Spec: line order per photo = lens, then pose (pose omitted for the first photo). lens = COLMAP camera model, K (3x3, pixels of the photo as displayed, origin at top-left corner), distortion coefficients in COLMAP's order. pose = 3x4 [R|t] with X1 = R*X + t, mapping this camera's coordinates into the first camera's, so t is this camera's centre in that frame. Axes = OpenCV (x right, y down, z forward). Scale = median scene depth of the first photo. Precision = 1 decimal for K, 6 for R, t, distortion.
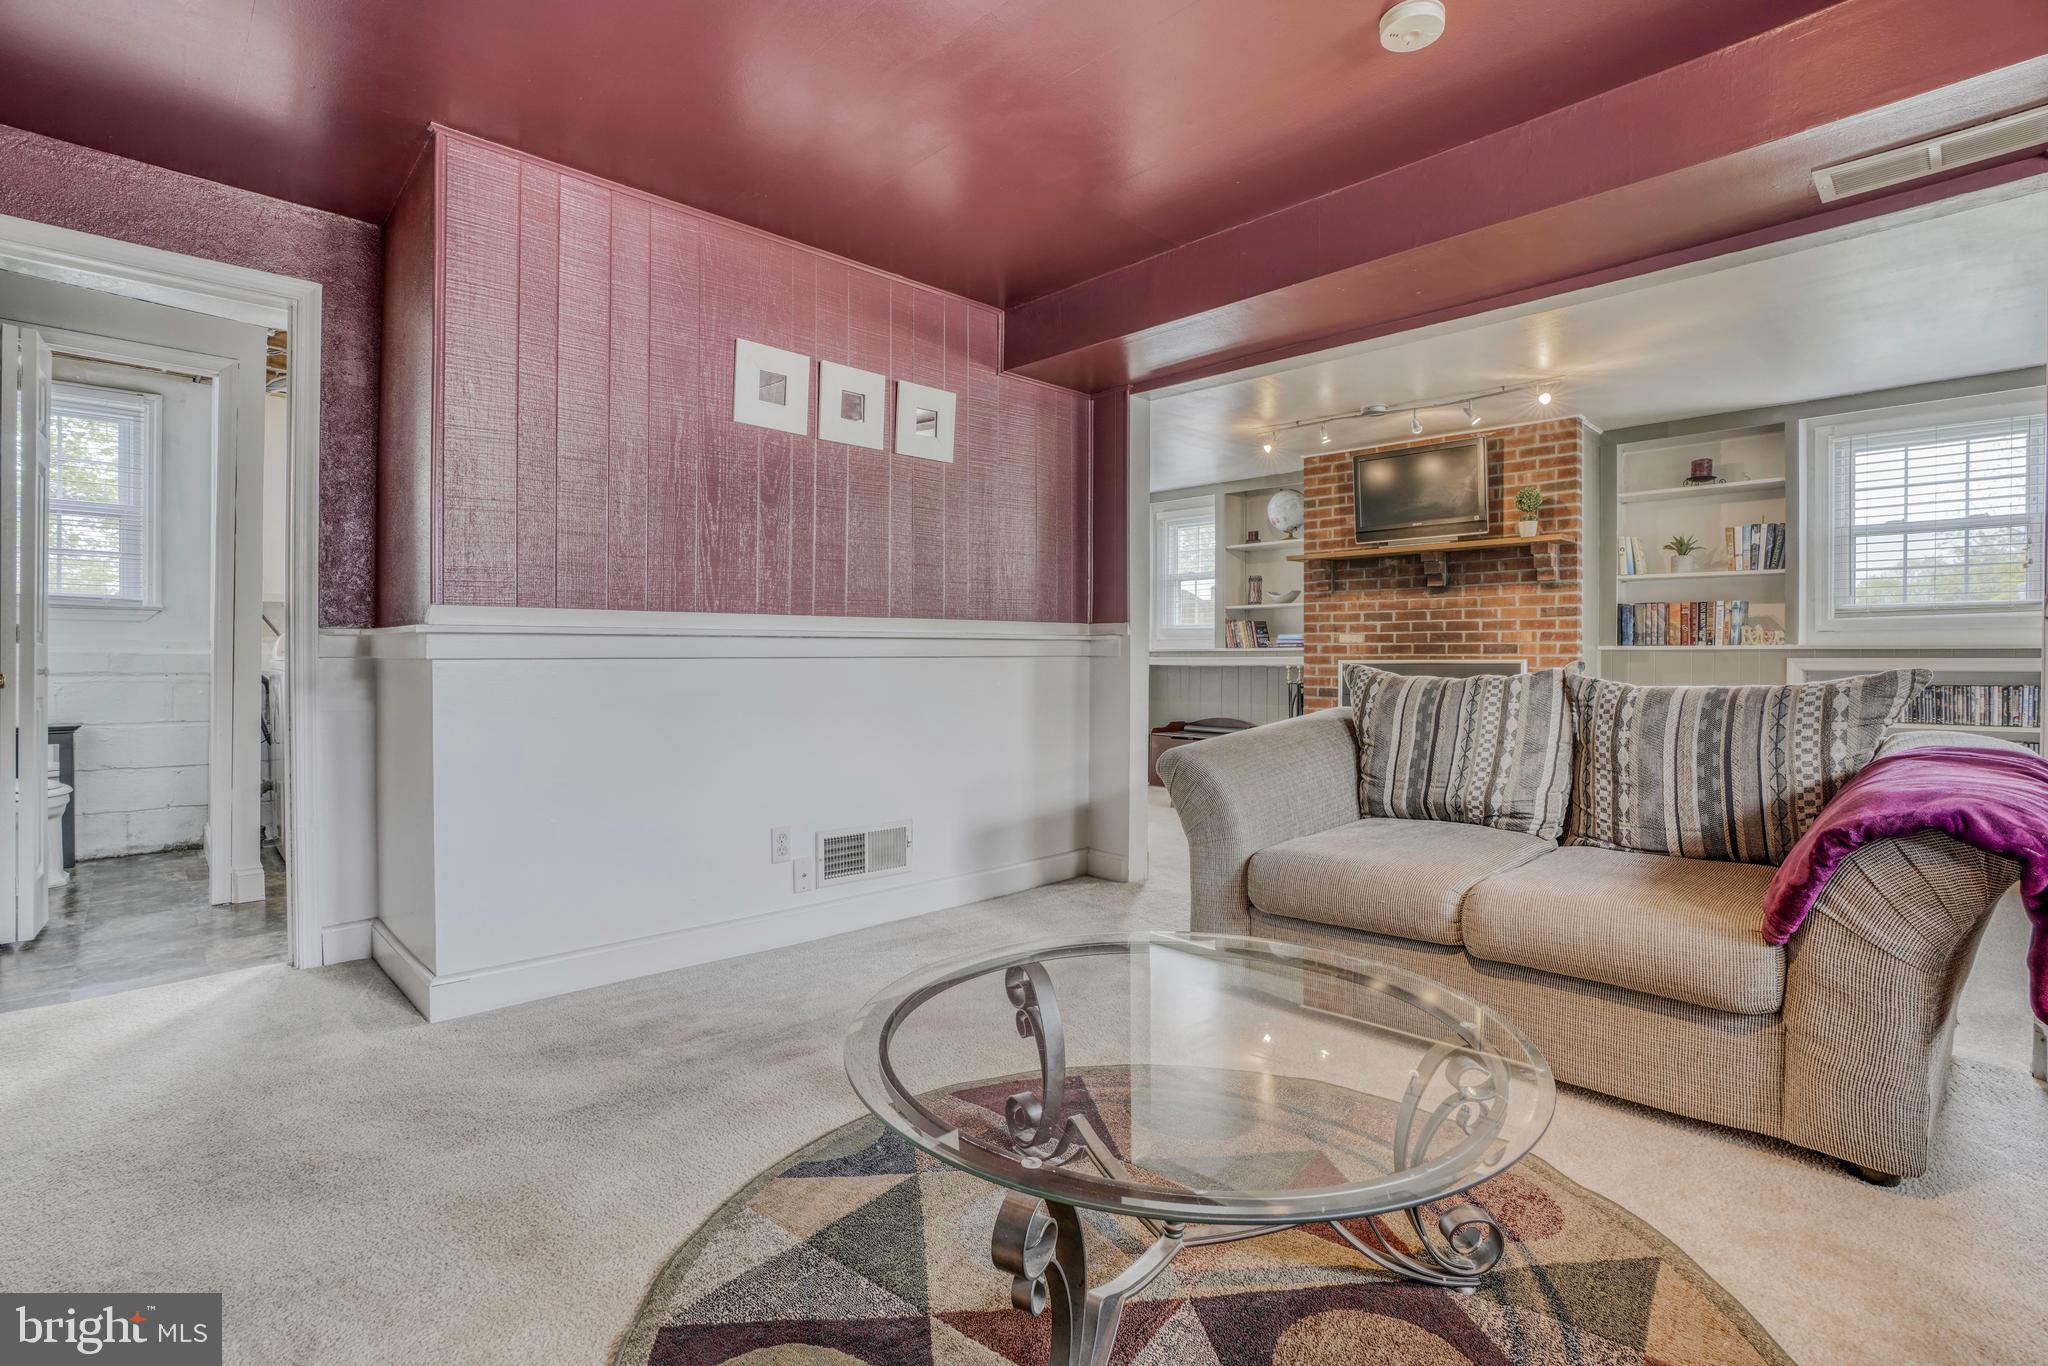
lens RADIAL K [[954.0, 0, 1013.3], [0, 954.0, 668.6], [0, 0, 1]] dist [-0.044229, 0.004667]
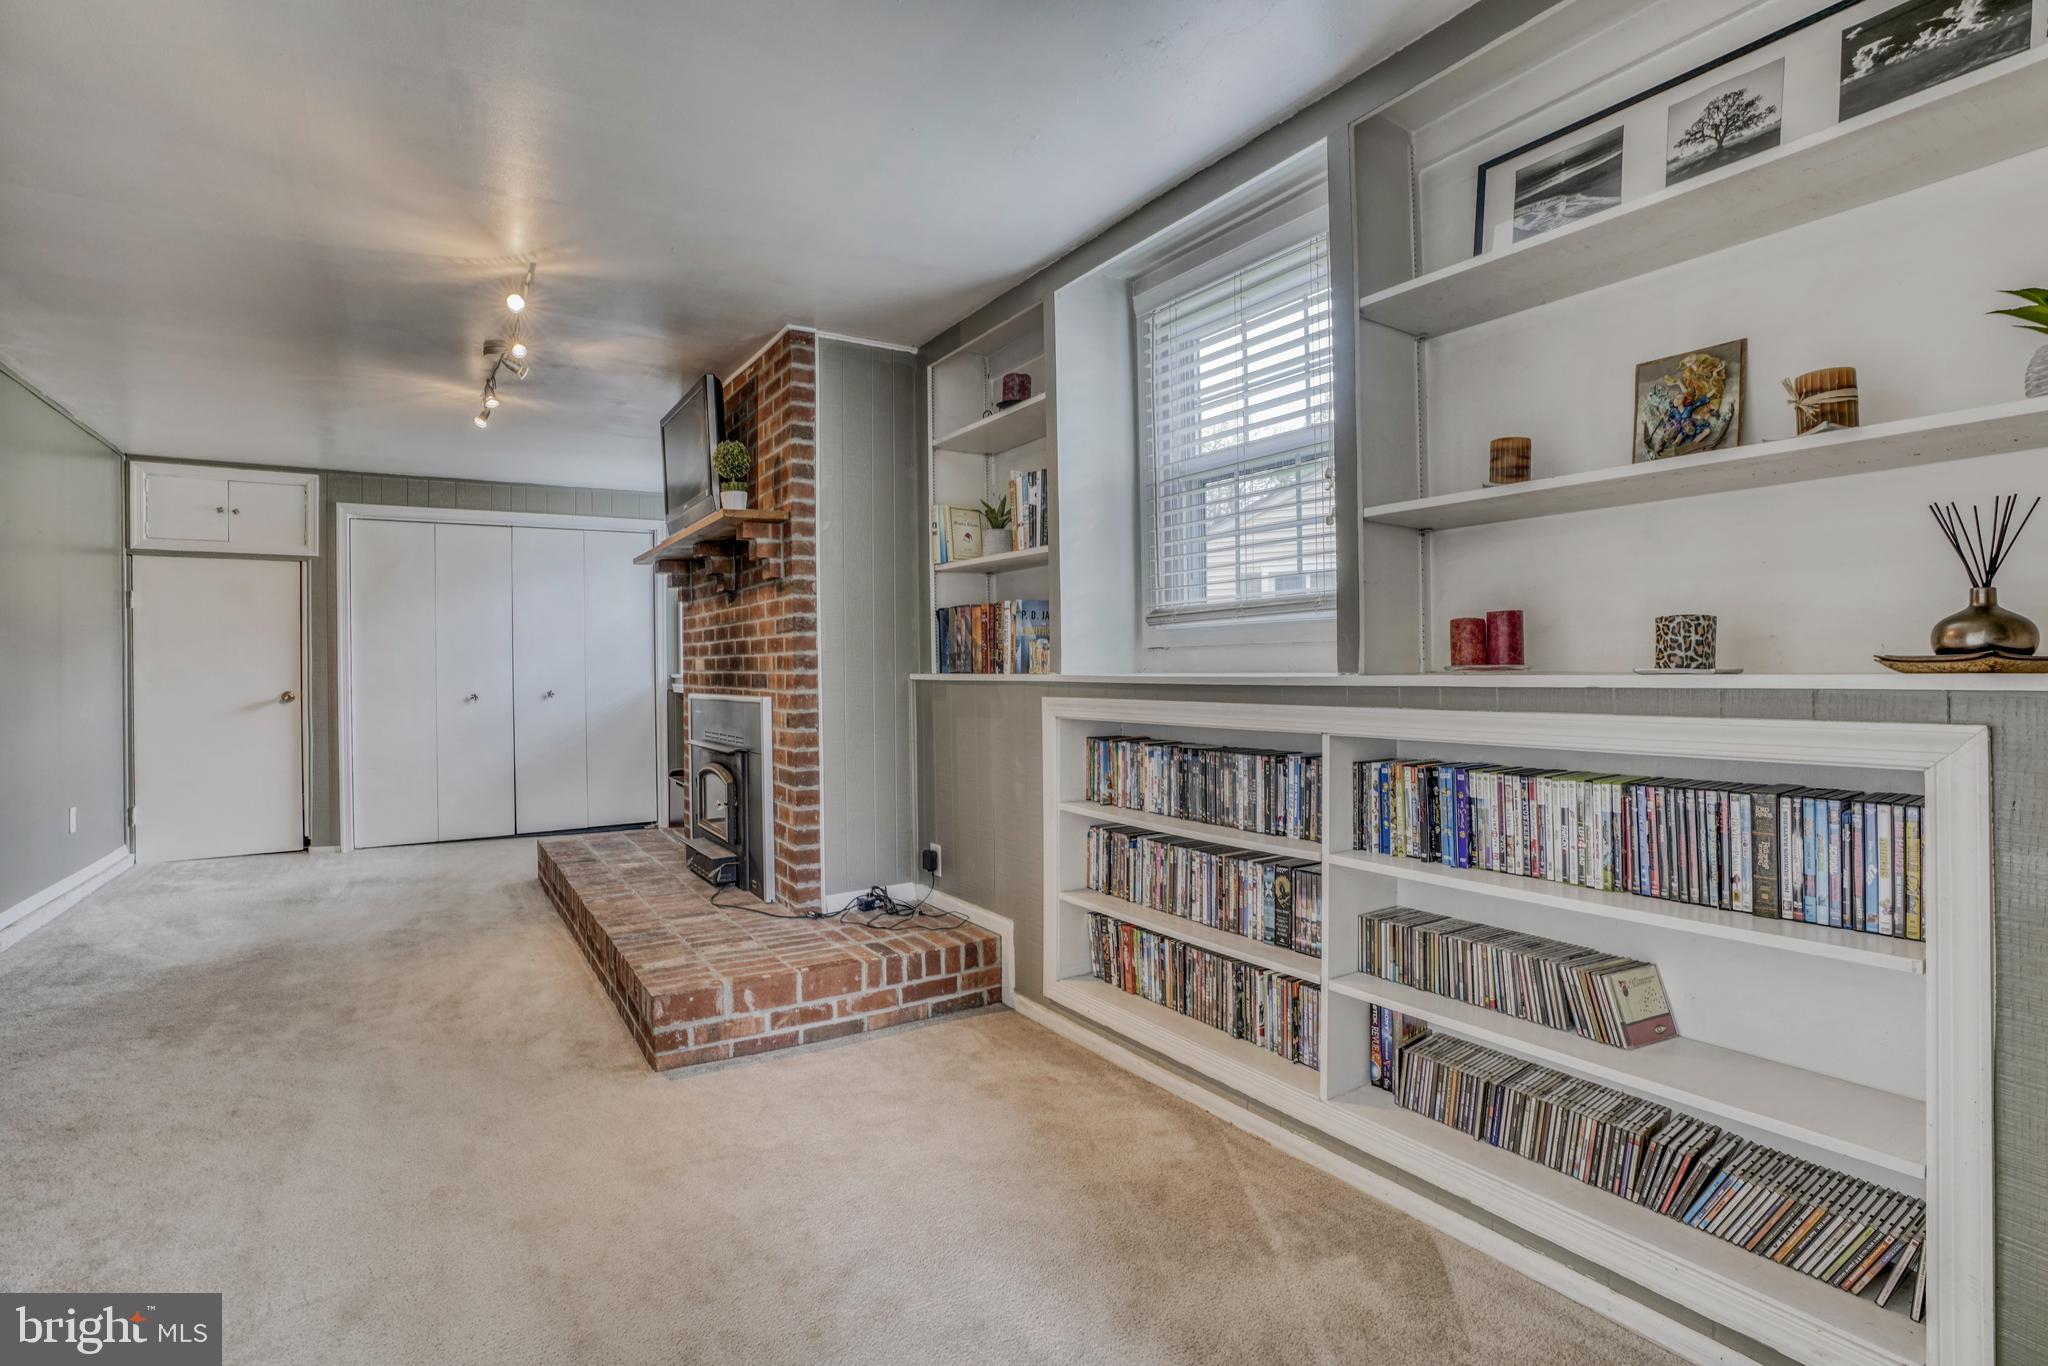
lens RADIAL K [[954.0, 0, 1031.9], [0, 954.0, 670.0], [0, 0, 1]] dist [-0.044229, 0.004667]
pose [[0.980932, -0.013541, -0.193877, 0.773619], [0.011975, 0.999886, -0.009245, -0.018229], [0.193980, 0.006747, 0.980982, 0.332341]]
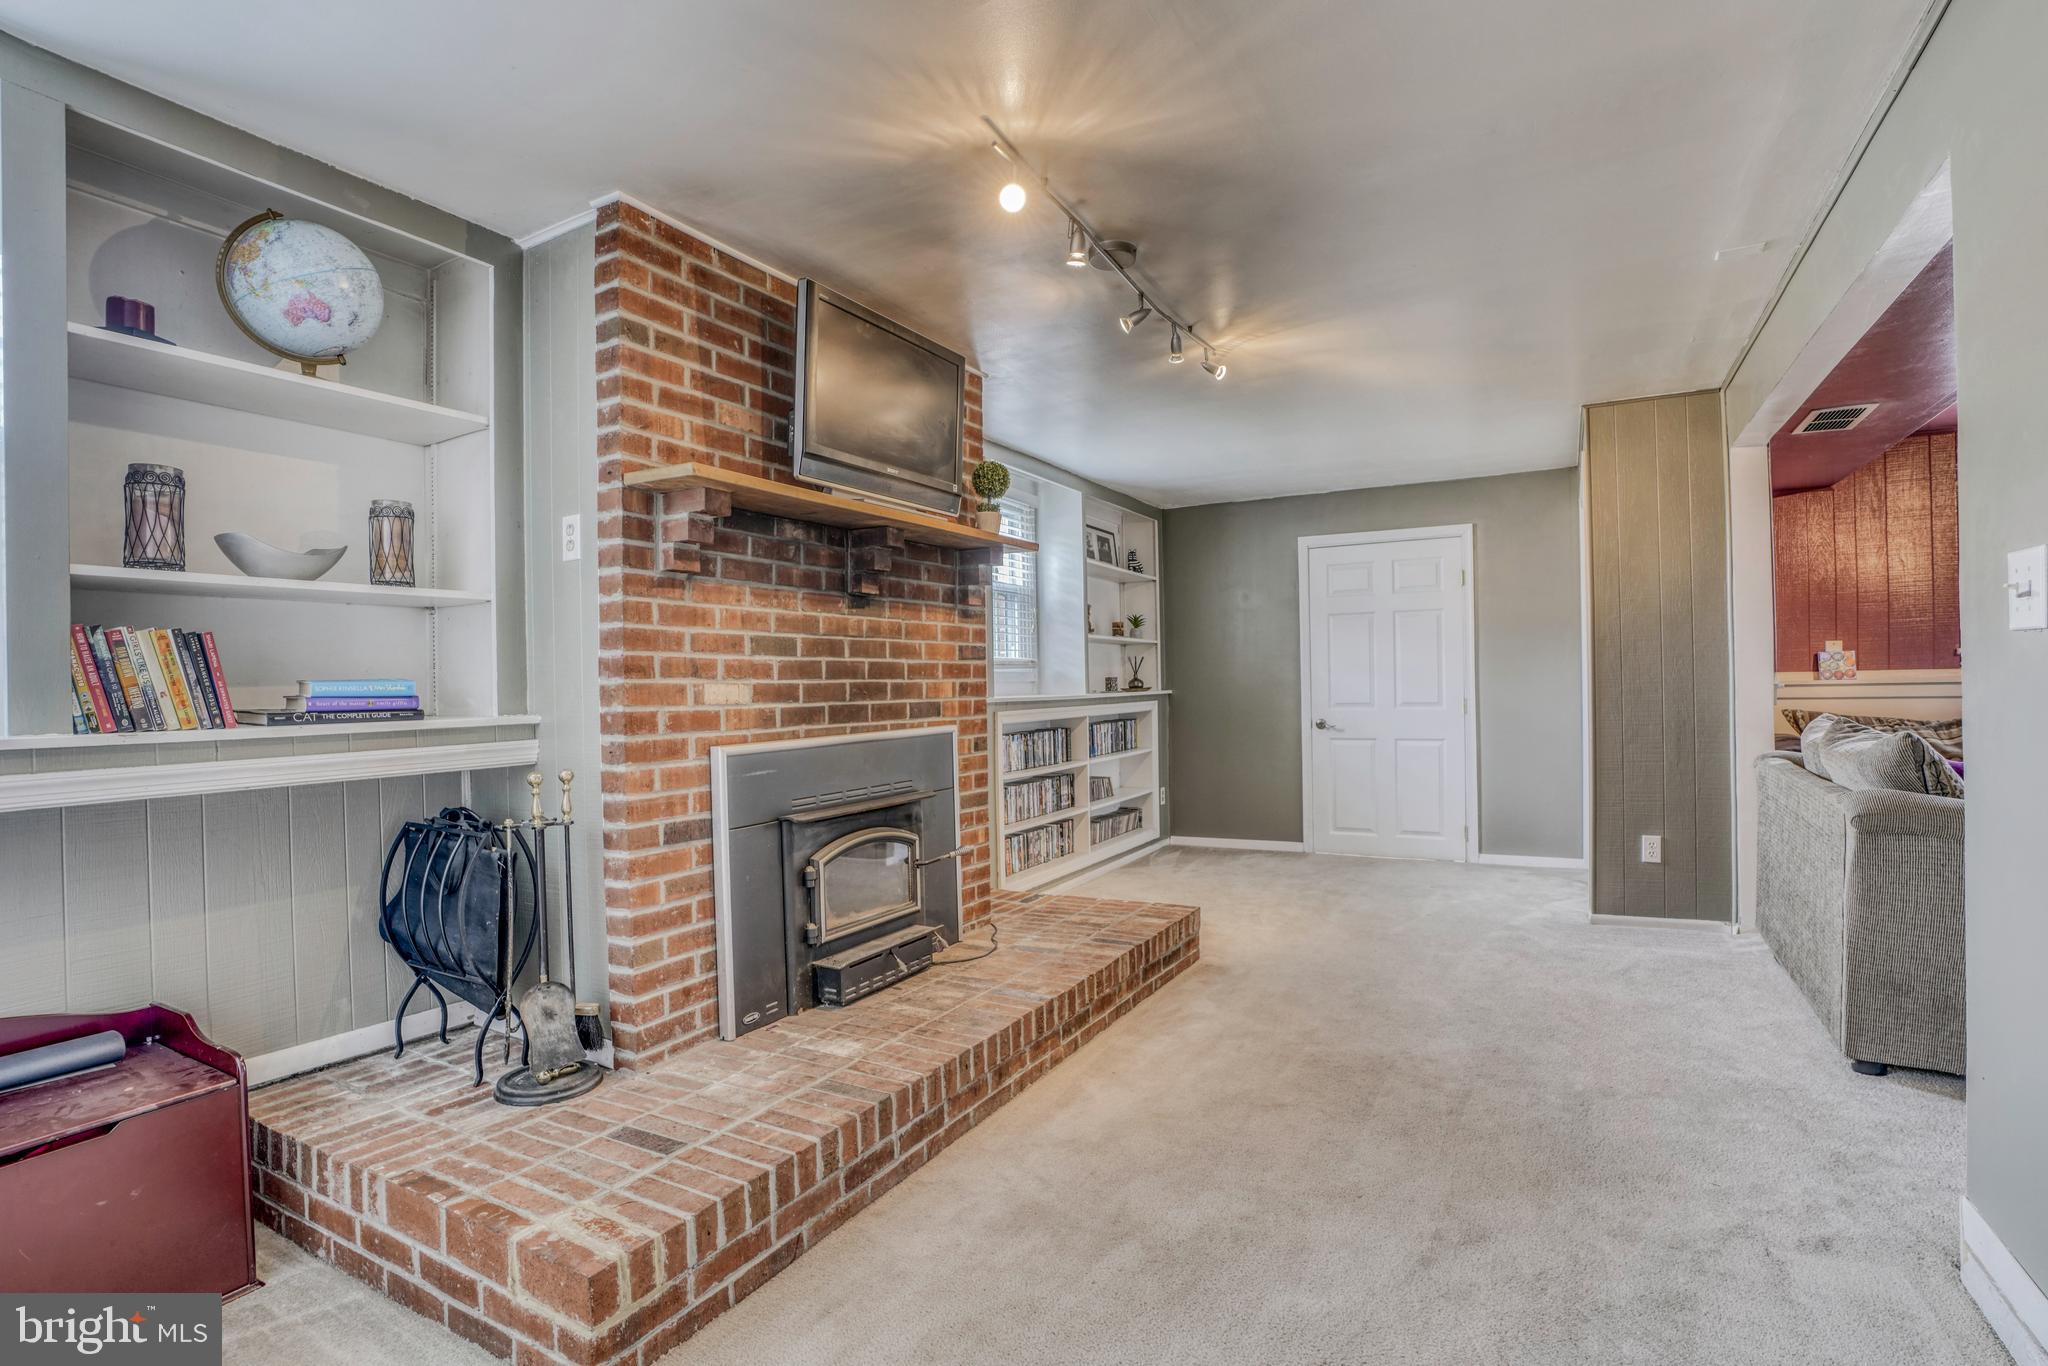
lens RADIAL K [[954.0, 0, 1027.5], [0, 954.0, 679.2], [0, 0, 1]] dist [-0.044229, 0.004667]
pose [[-0.265215, 0.001428, 0.964188, -0.086991], [0.020228, 0.999787, 0.004083, -0.038229], [-0.963977, 0.020586, -0.265188, 1.008555]]
